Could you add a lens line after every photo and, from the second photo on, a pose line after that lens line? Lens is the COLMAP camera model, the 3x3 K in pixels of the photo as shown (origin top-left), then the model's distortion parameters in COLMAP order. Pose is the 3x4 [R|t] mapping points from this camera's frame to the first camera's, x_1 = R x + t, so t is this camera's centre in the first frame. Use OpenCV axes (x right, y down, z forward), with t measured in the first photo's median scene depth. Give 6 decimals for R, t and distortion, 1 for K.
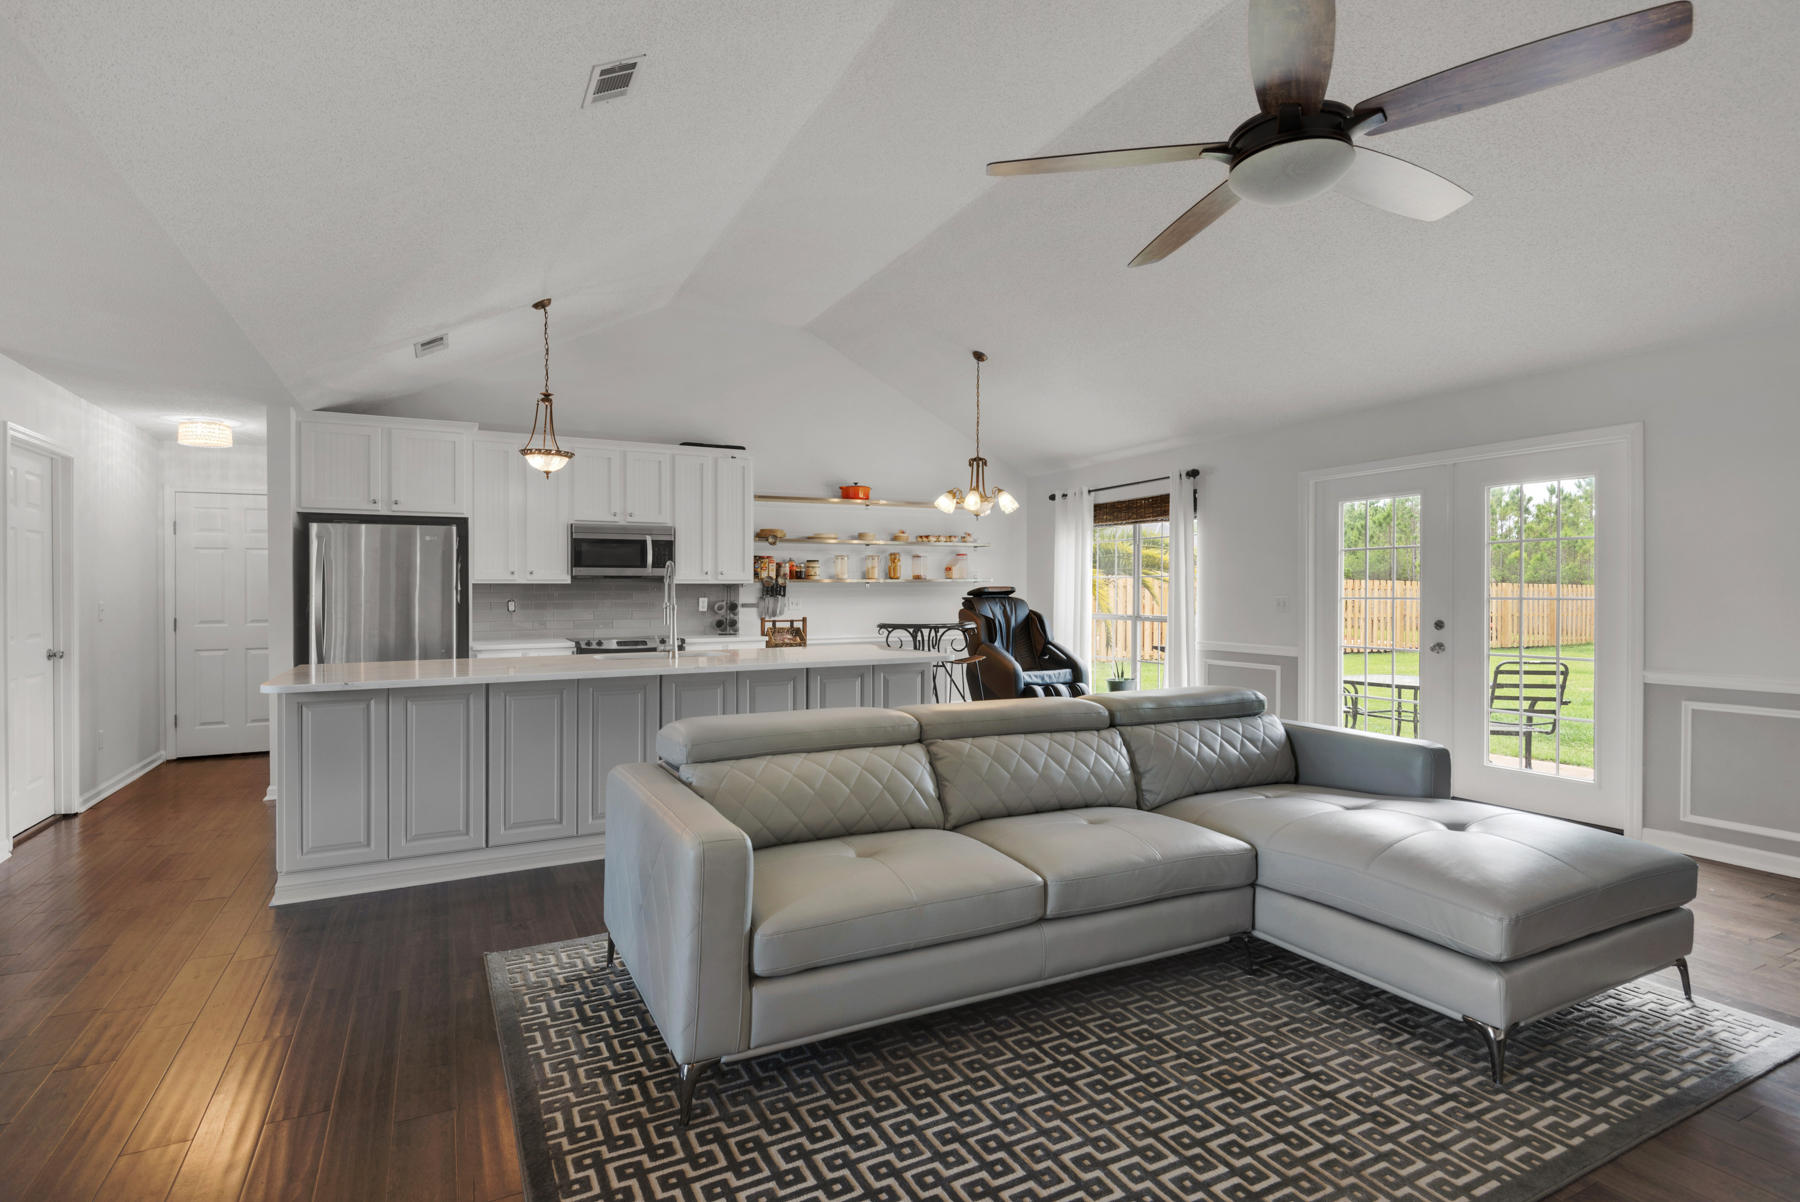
lens RADIAL K [[876.7, 0, 889.9], [0, 876.7, 593.1], [0, 0, 1]] dist [0.014068, -0.009197]
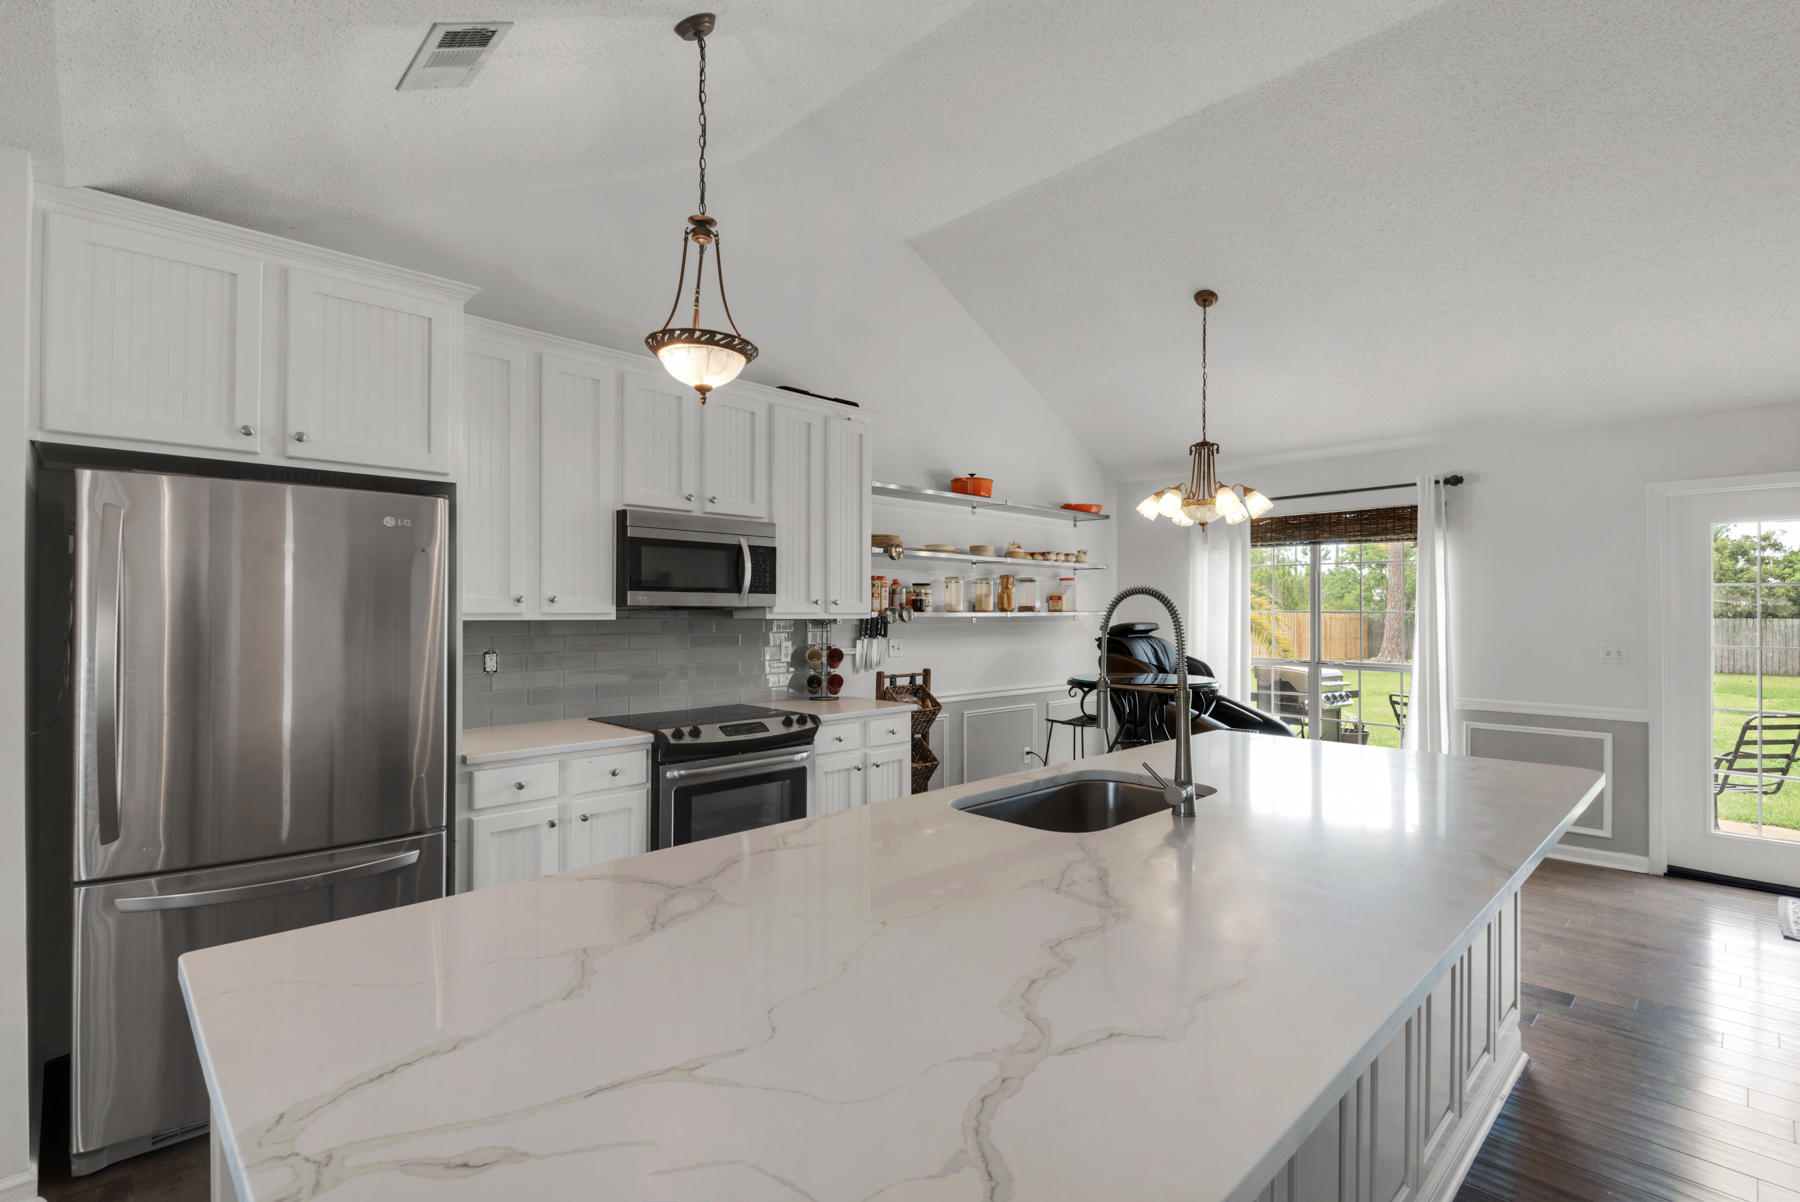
lens RADIAL K [[840.7, 0, 892.8], [0, 840.7, 602.5], [0, 0, 1]] dist [0.017043, -0.012105]
pose [[0.953074, 0.010703, 0.302548, -0.344595], [-0.006536, 0.999869, -0.014781, -0.014532], [-0.302666, 0.012110, 0.953020, 0.434690]]
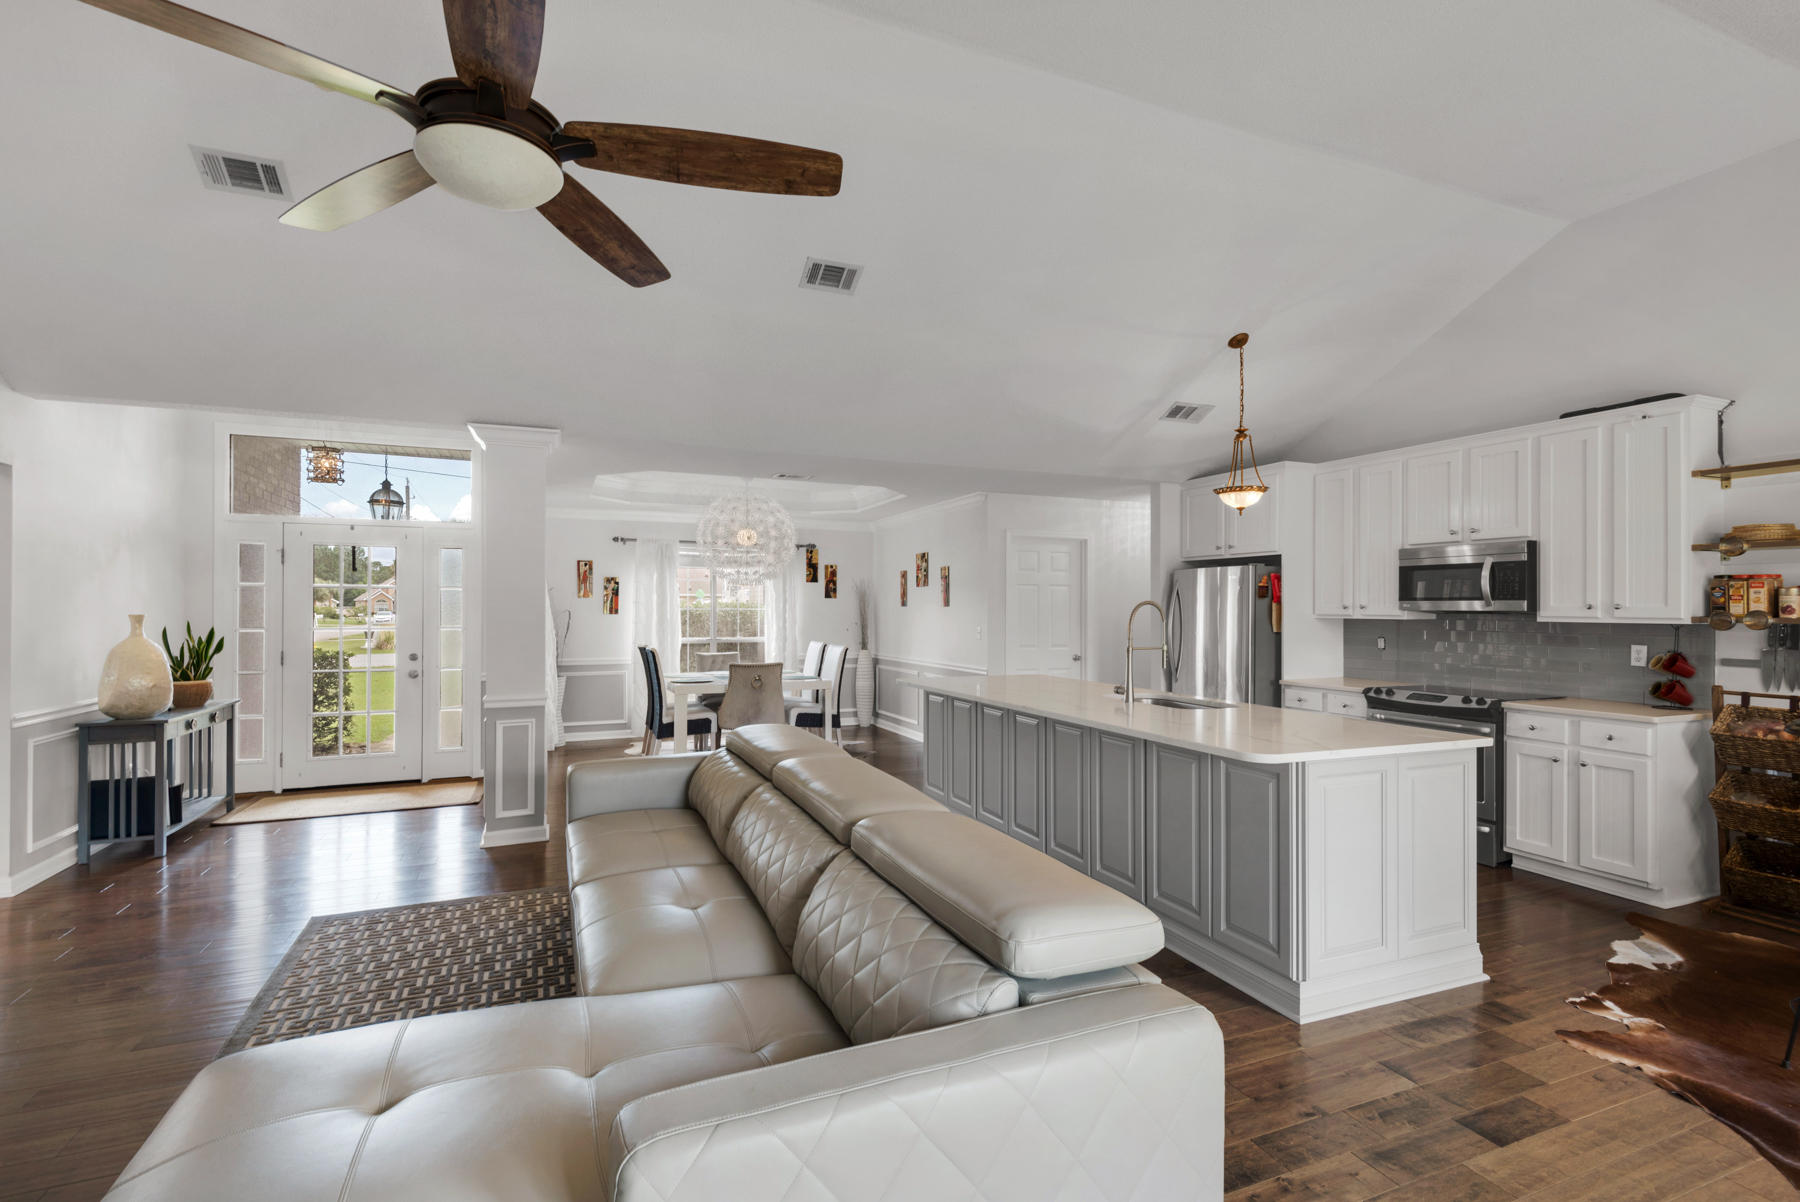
lens RADIAL K [[812.8, 0, 890.7], [0, 812.8, 604.0], [0, 0, 1]] dist [0.022751, -0.012034]
pose [[-0.078896, -0.000372, -0.996883, 0.450116], [-0.006619, 0.999978, 0.000151, -0.022157], [0.996861, 0.006610, -0.078897, 0.544958]]
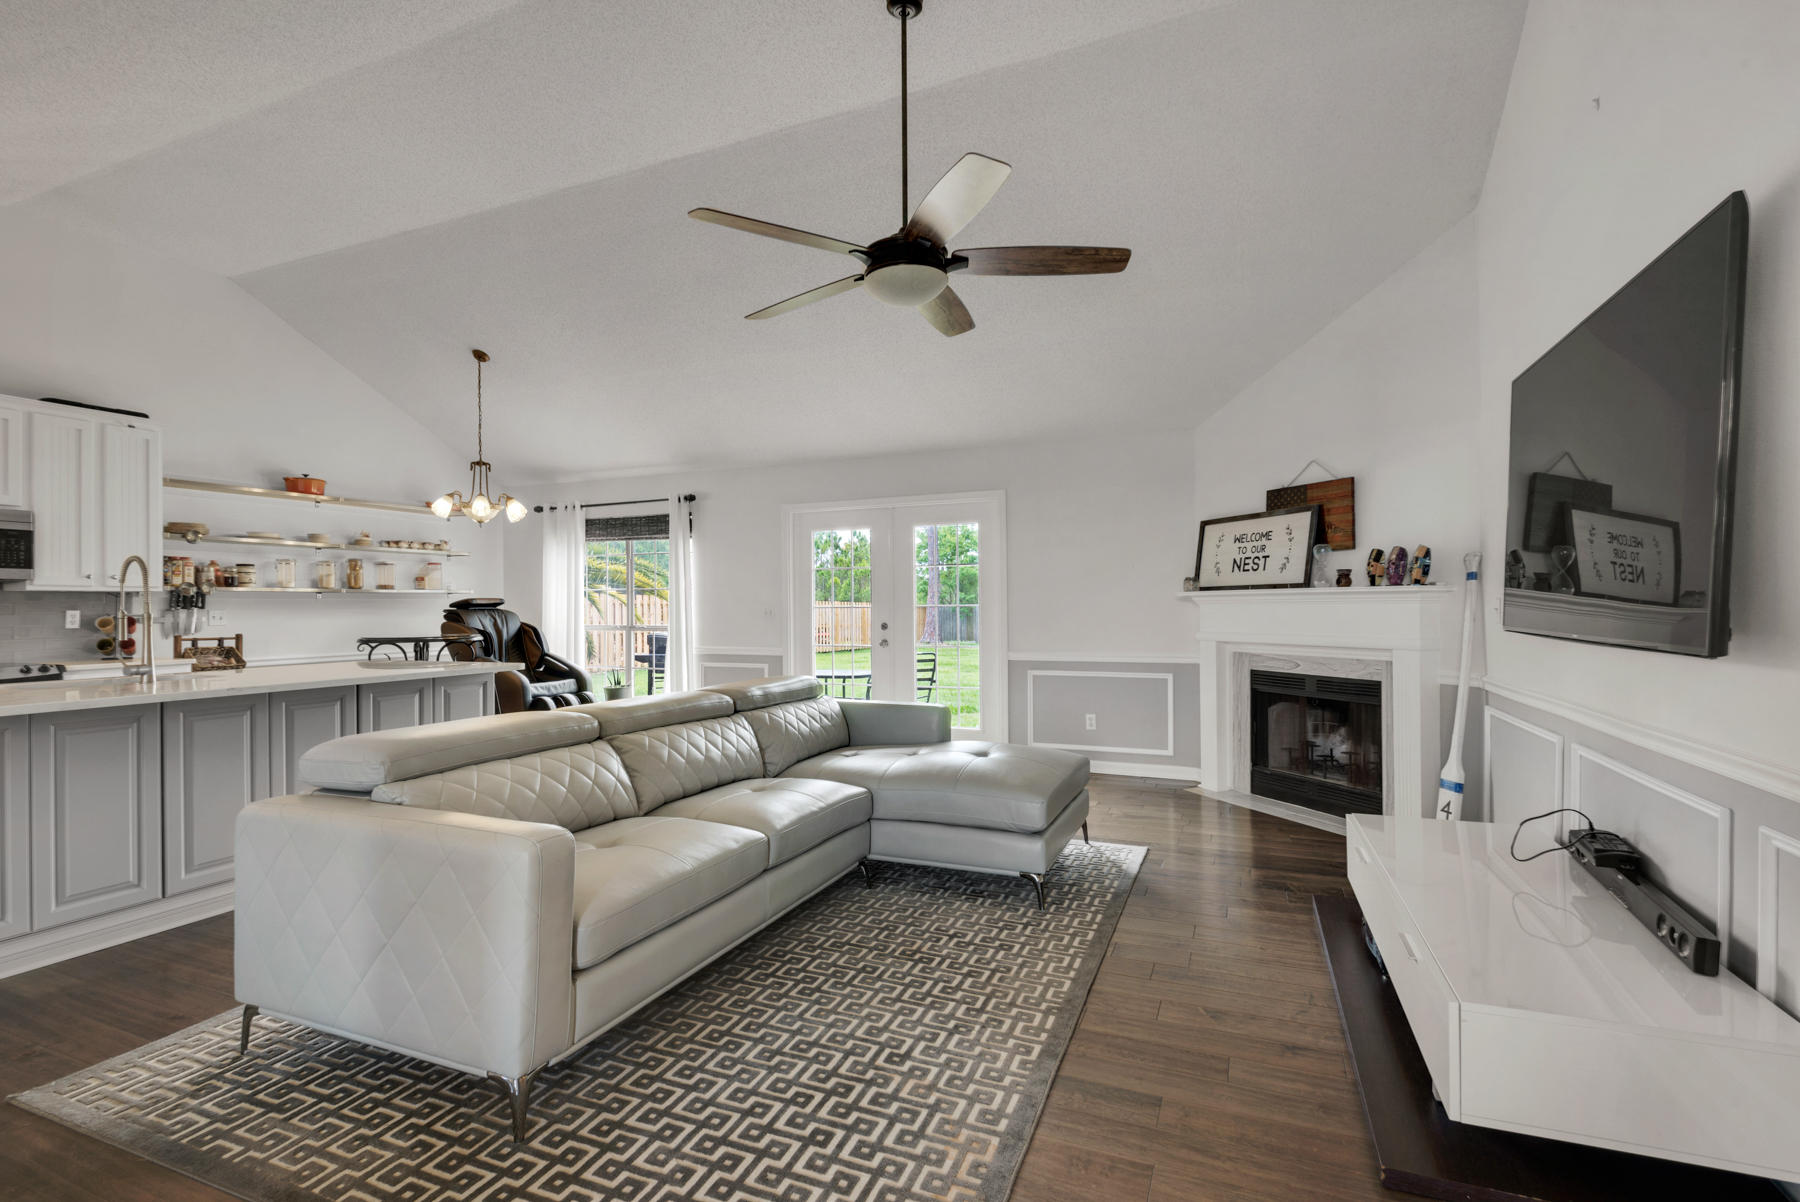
lens RADIAL K [[840.7, 0, 884.3], [0, 840.7, 604.8], [0, 0, 1]] dist [0.017043, -0.012105]
pose [[0.767883, 0.000585, 0.640590, -0.153358], [0.004695, 0.999968, -0.006541, 0.009262], [-0.640573, 0.008031, 0.767856, 0.011812]]
